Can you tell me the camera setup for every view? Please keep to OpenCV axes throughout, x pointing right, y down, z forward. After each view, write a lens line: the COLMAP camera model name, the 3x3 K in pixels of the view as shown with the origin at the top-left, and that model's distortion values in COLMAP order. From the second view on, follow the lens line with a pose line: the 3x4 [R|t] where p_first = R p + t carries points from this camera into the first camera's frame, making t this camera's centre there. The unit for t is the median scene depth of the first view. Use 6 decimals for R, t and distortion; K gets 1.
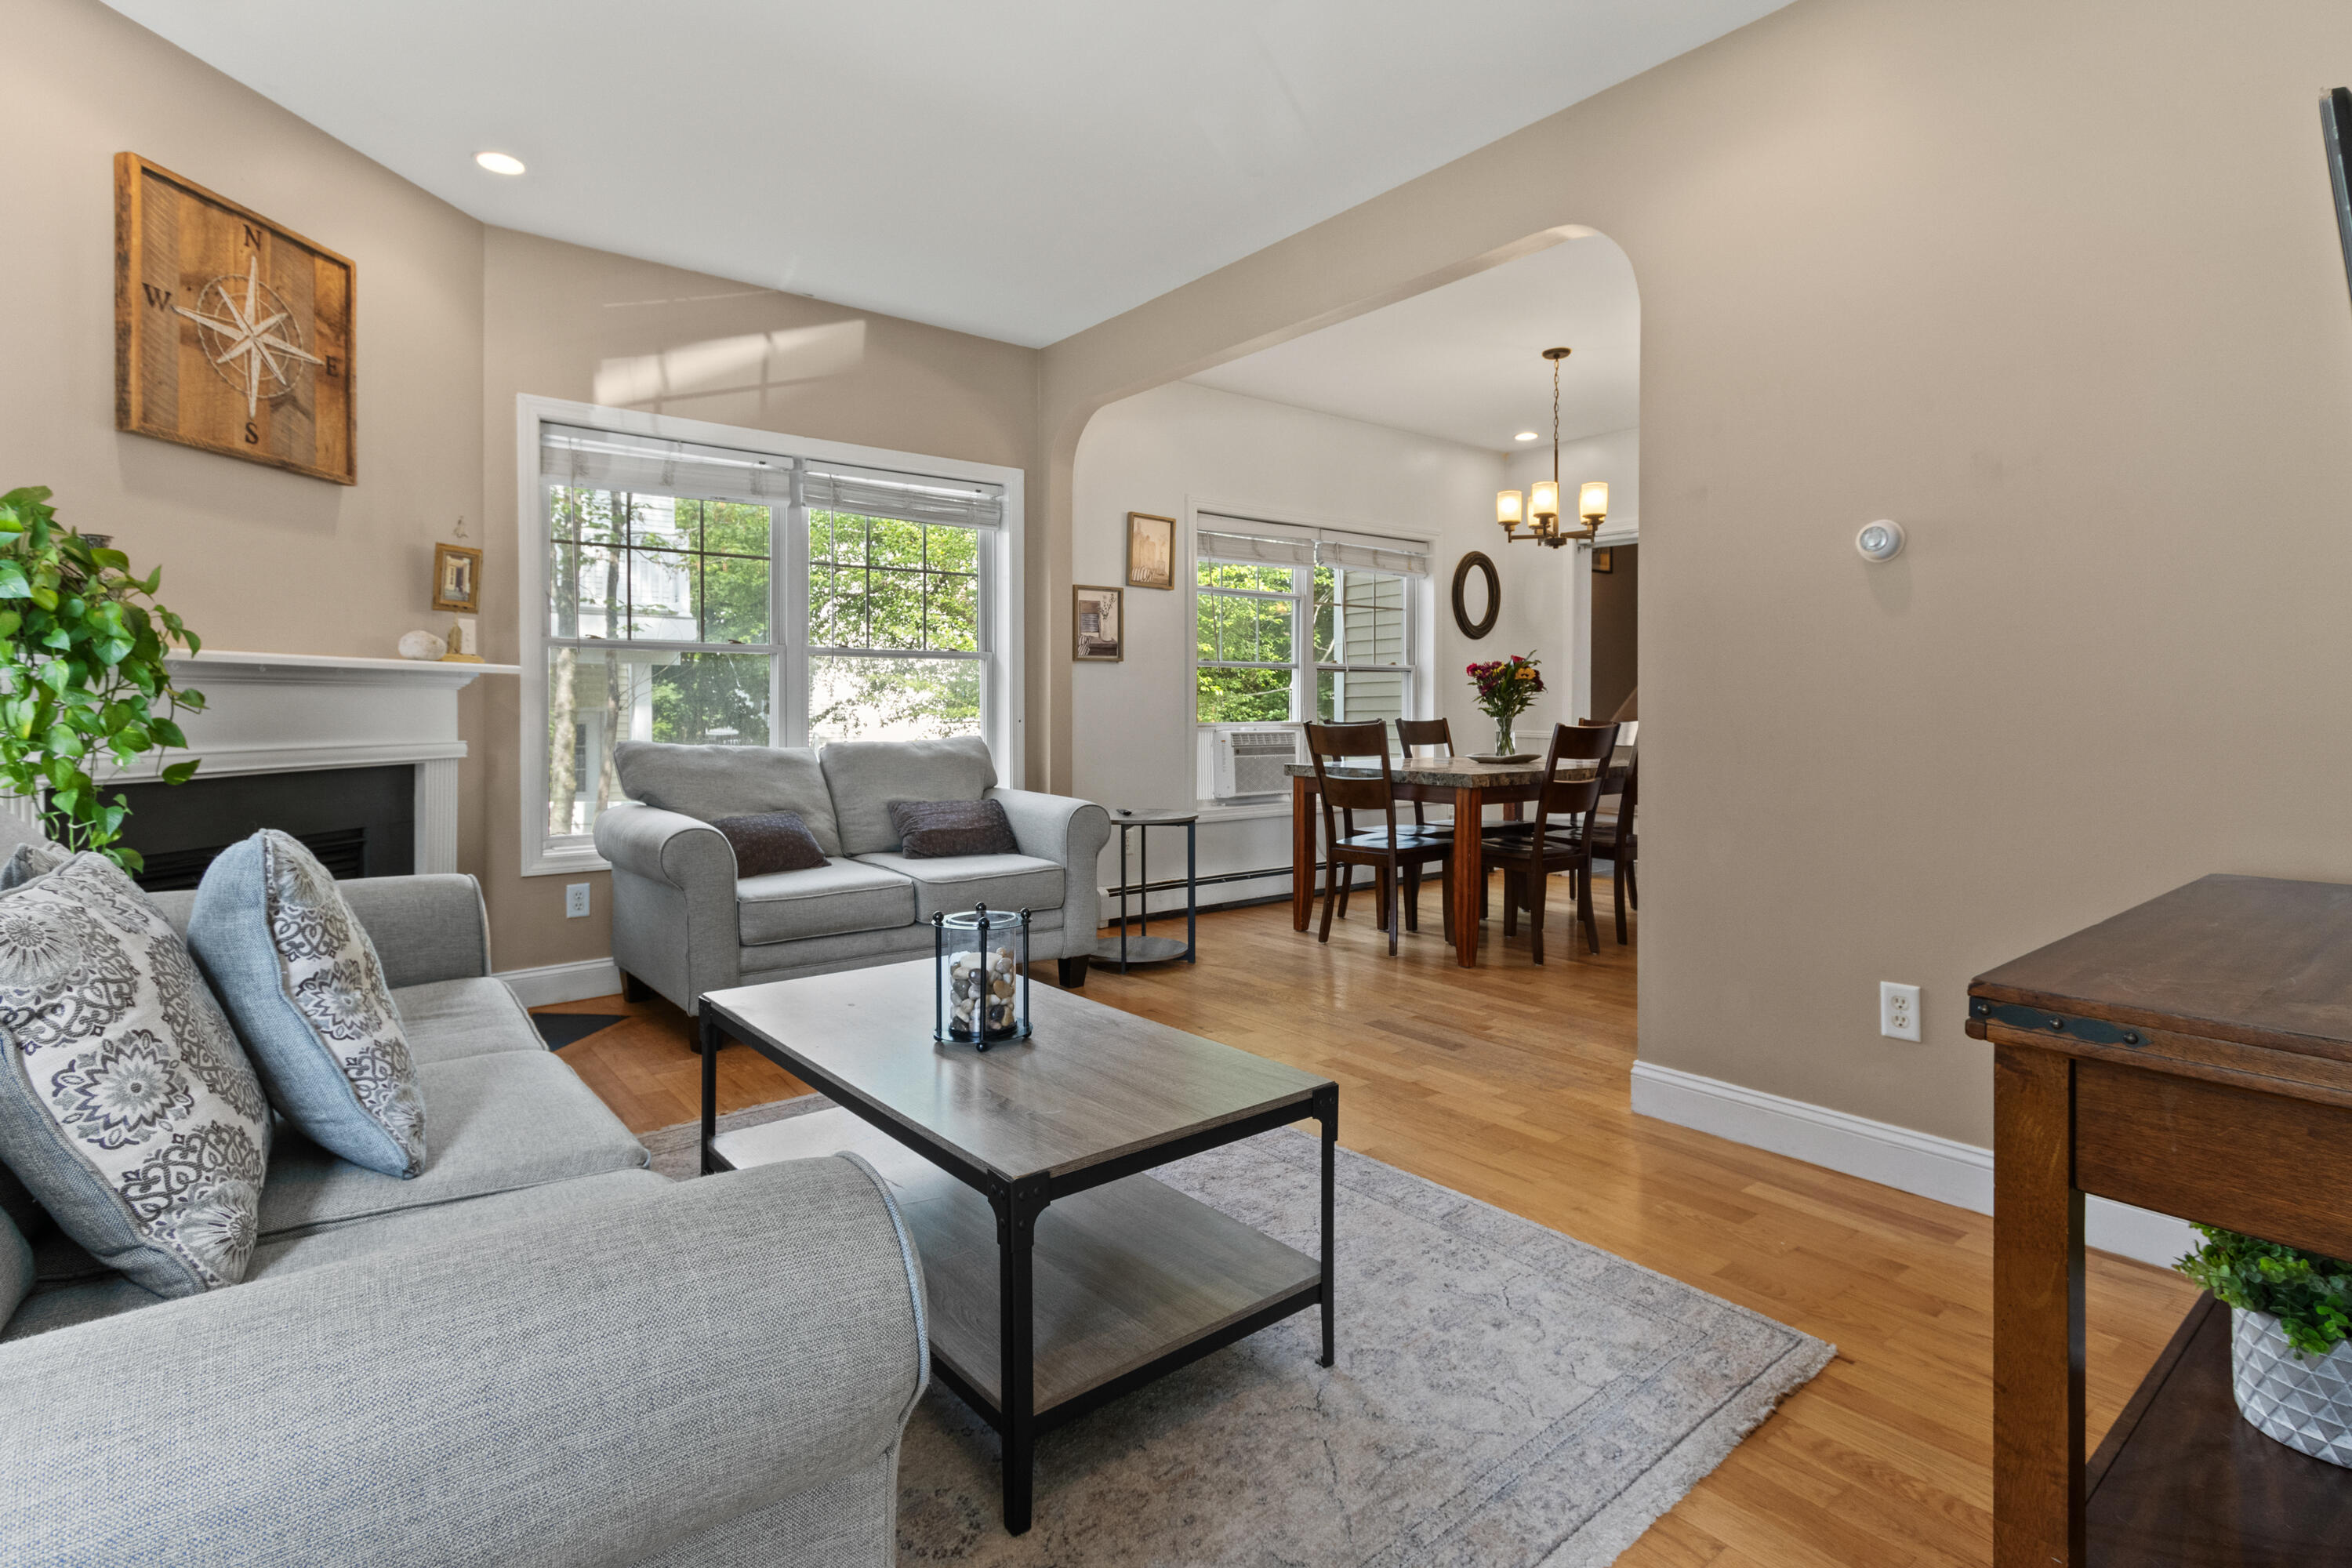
lens RADIAL K [[1136.8, 0, 1146.1], [0, 1136.8, 709.3], [0, 0, 1]] dist [0.016180, -0.001905]
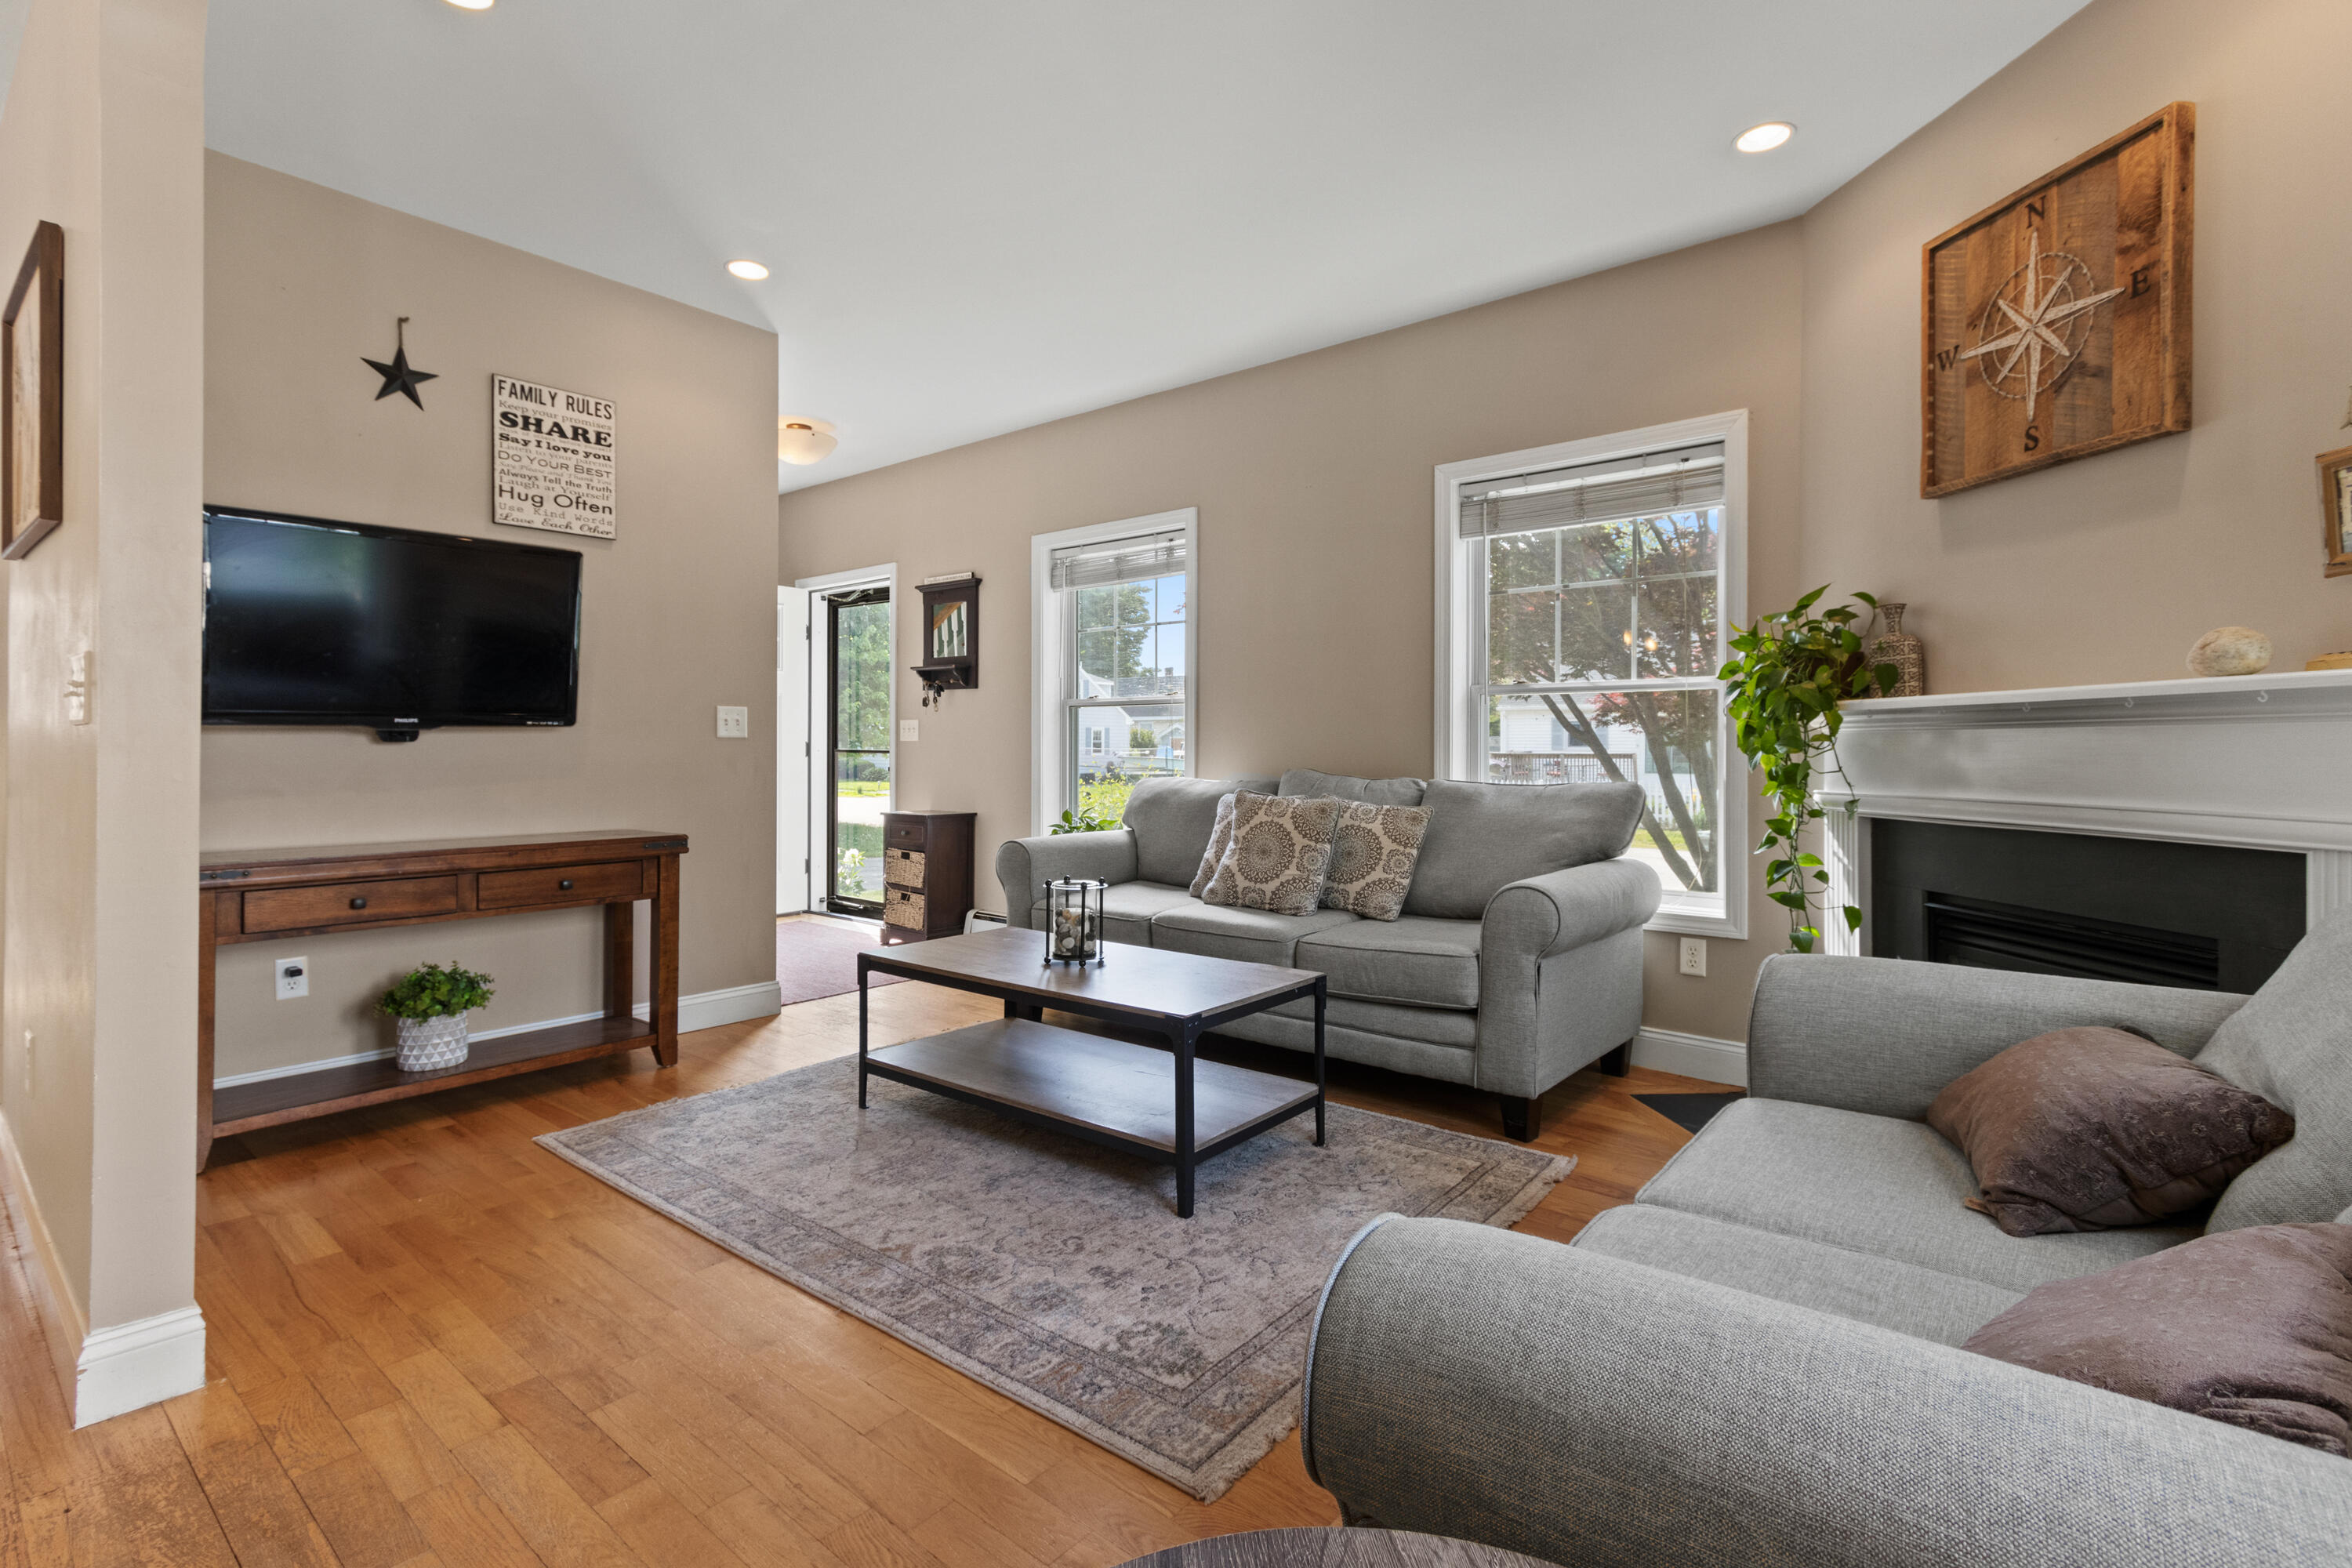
lens RADIAL K [[1136.8, 0, 1144.3], [0, 1136.8, 735.1], [0, 0, 1]] dist [0.016180, -0.001905]
pose [[-0.977747, -0.006904, -0.209674, 0.054186], [-0.004649, 0.999926, -0.011244, -0.002532], [0.209737, -0.010019, -0.977707, 1.570146]]
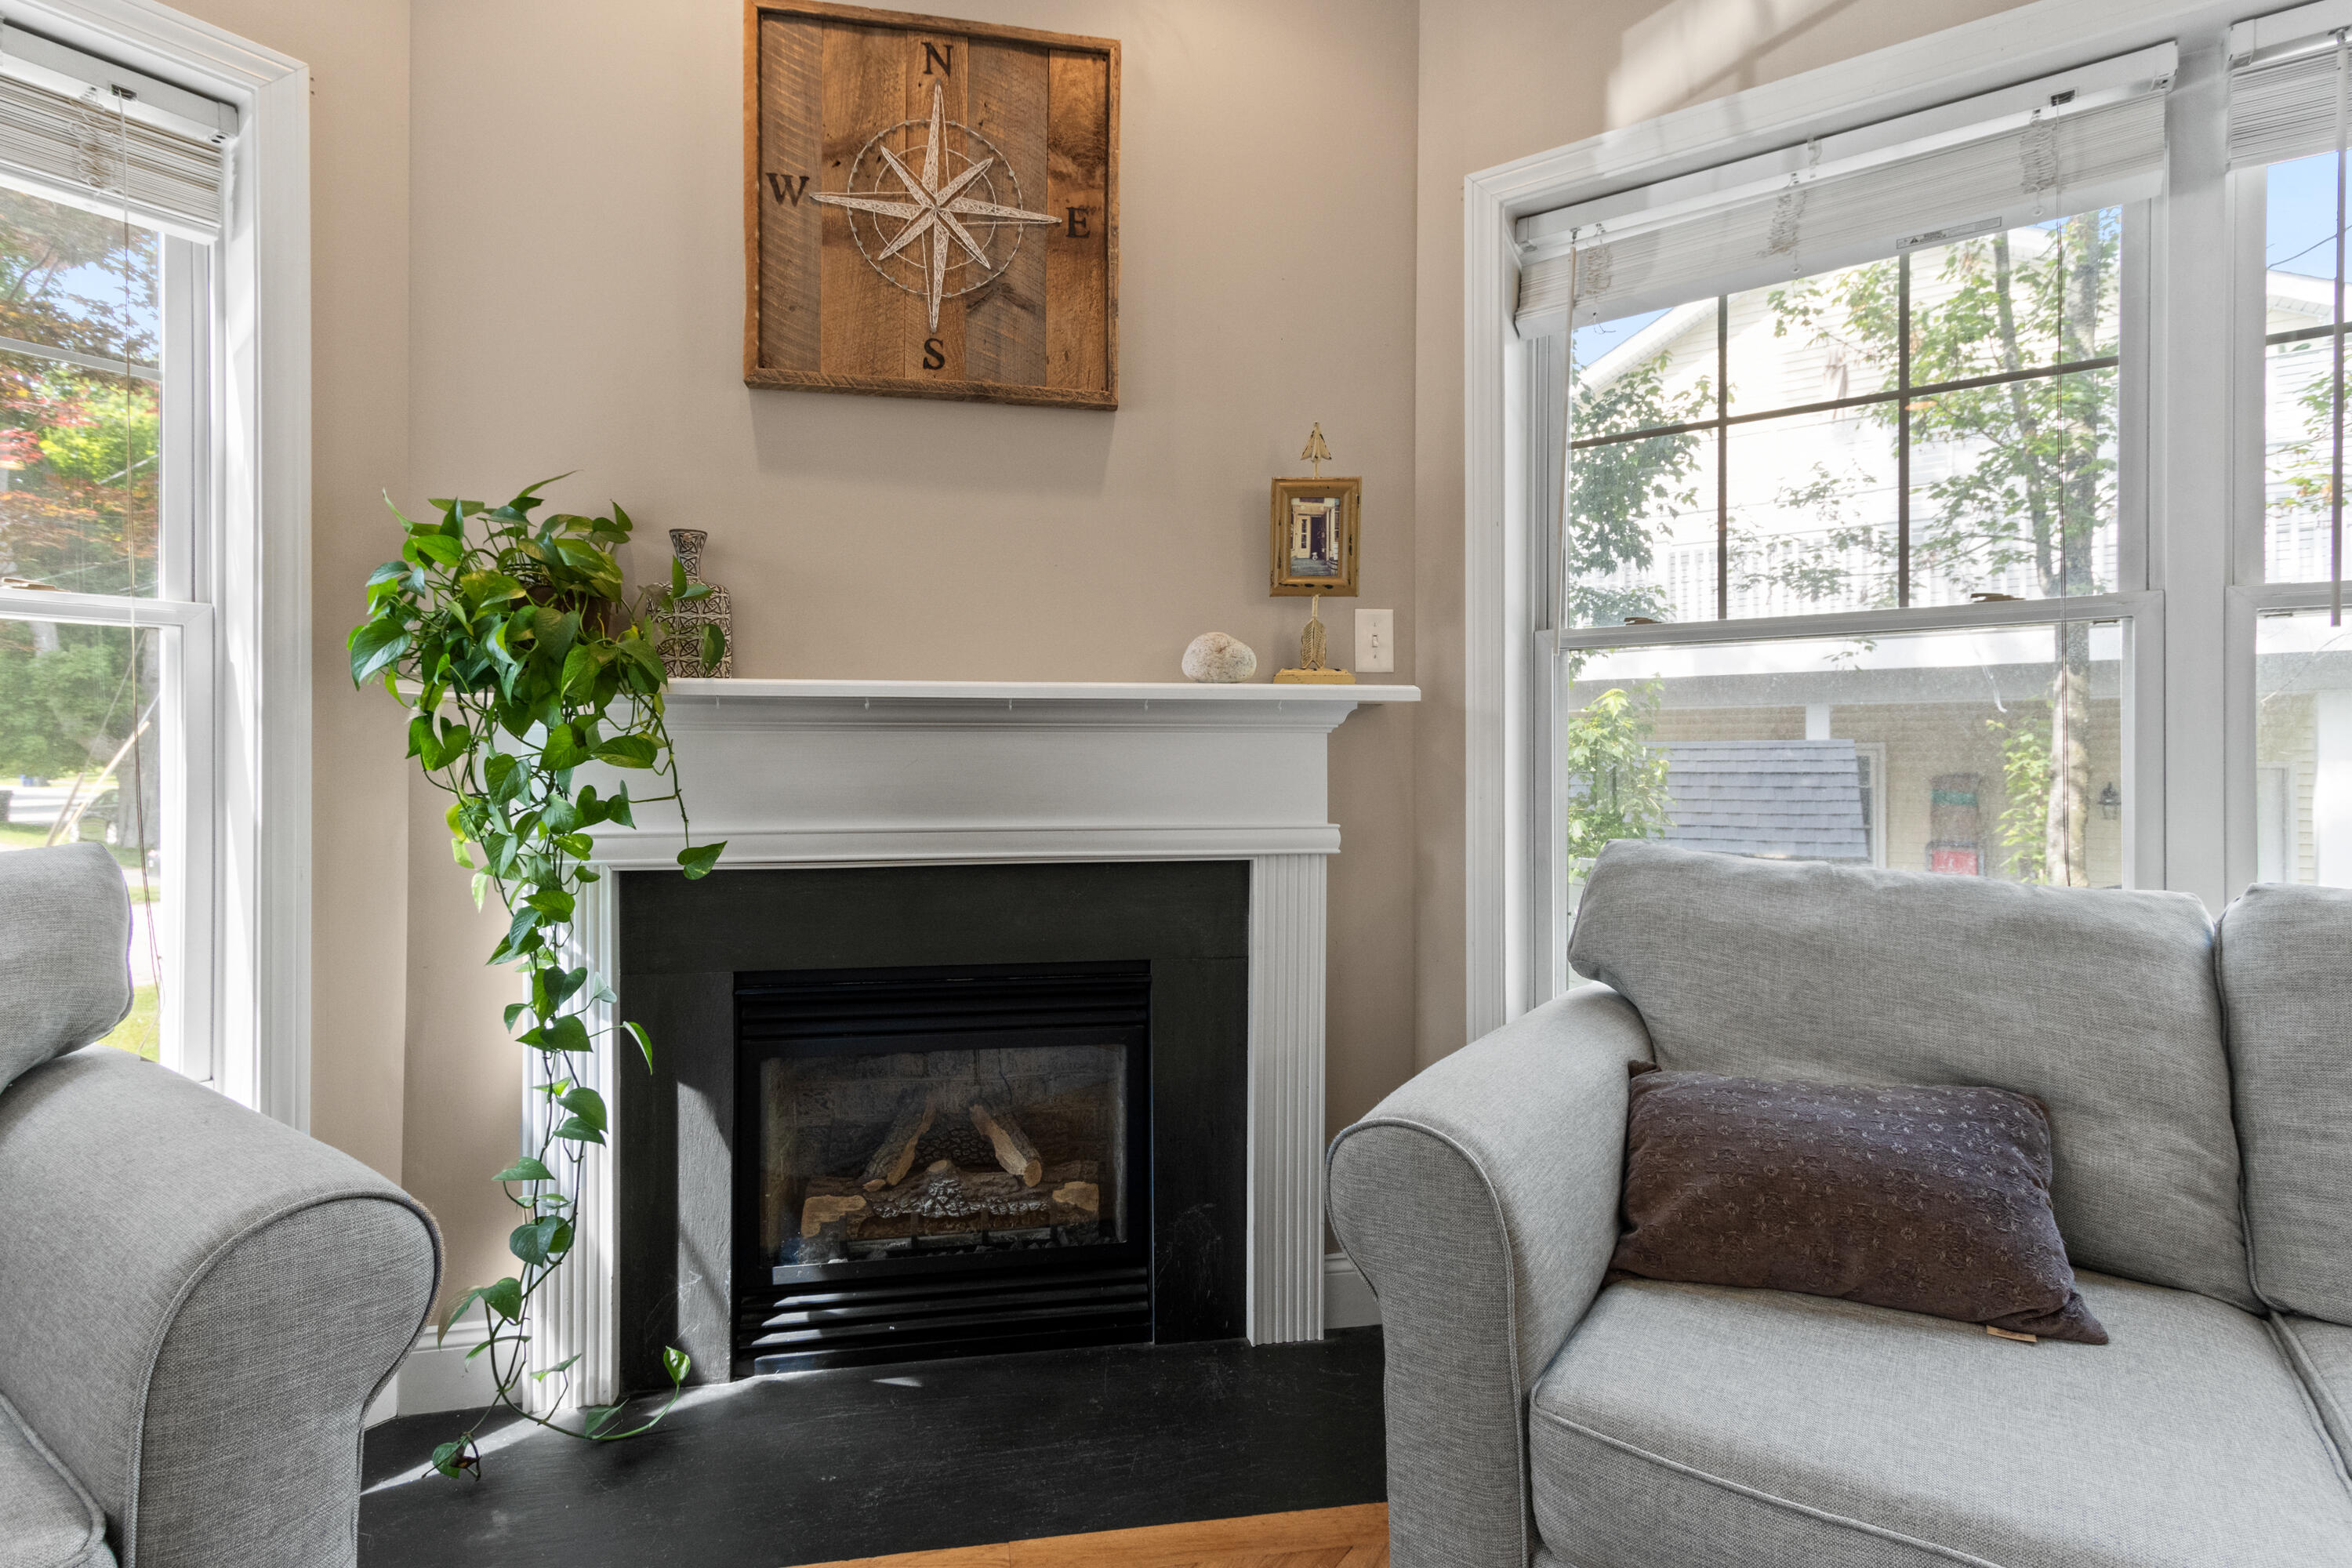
lens RADIAL K [[1136.8, 0, 1158.4], [0, 1136.8, 764.5], [0, 0, 1]] dist [0.016180, -0.001905]
pose [[0.295444, 0.001388, -0.955359, -0.098240], [-0.002237, 0.999997, 0.000761, -0.002278], [0.955357, 0.001912, 0.295446, 0.854955]]
